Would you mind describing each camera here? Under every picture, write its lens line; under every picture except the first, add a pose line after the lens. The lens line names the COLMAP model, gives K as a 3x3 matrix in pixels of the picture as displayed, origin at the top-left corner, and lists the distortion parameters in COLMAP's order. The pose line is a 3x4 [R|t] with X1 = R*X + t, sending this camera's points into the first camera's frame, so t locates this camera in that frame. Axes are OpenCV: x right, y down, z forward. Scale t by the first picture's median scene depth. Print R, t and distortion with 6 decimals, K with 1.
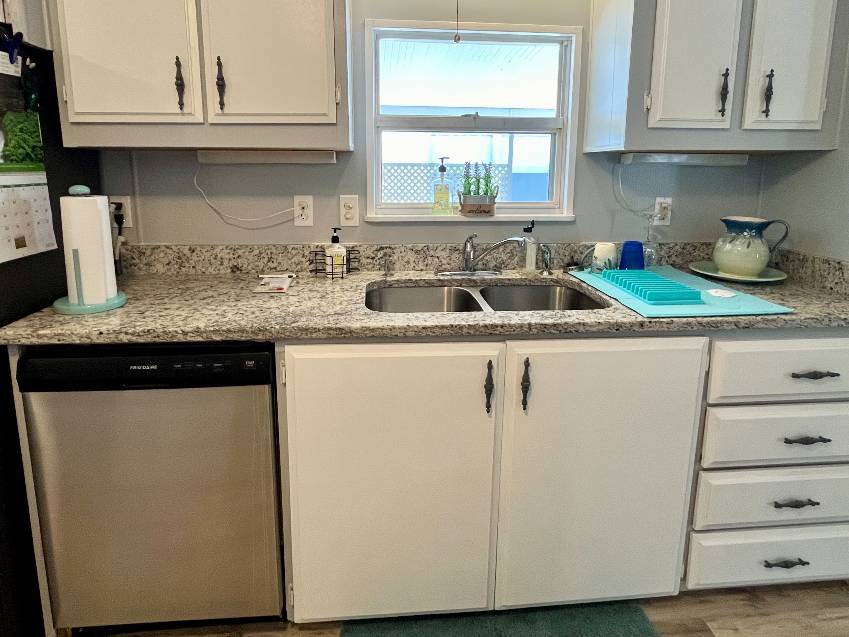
lens RADIAL K [[504.1, 0, 423.1], [0, 504.1, 250.5], [0, 0, 1]] dist [-0.002900, -0.001680]
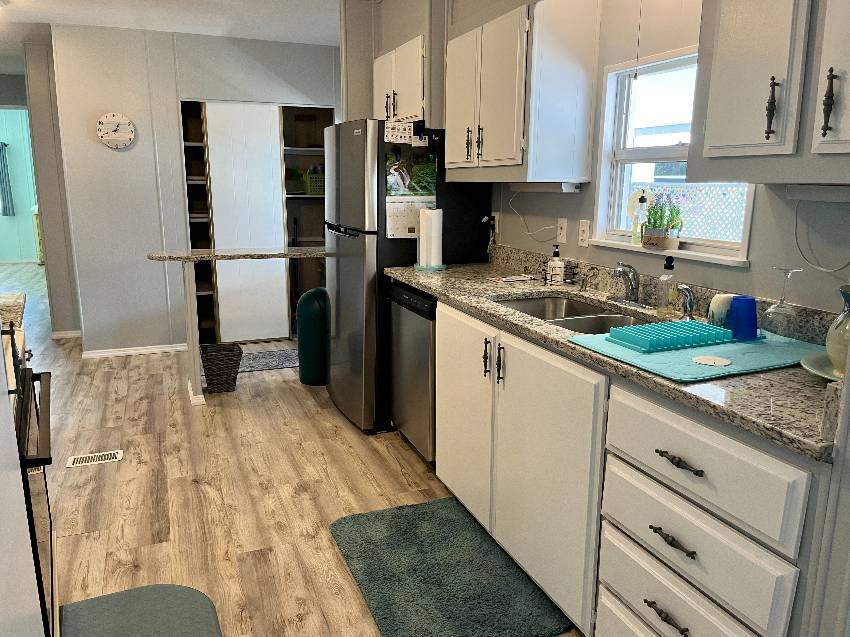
lens RADIAL K [[649.5, 0, 425.0], [0, 649.5, 318.5], [0, 0, 1]] dist [0.089629, -0.138952]
pose [[0.289721, 0.197339, -0.936546, 1.287628], [-0.169874, 0.973580, 0.152591, -0.058407], [0.941915, 0.114886, 0.315589, 0.198412]]
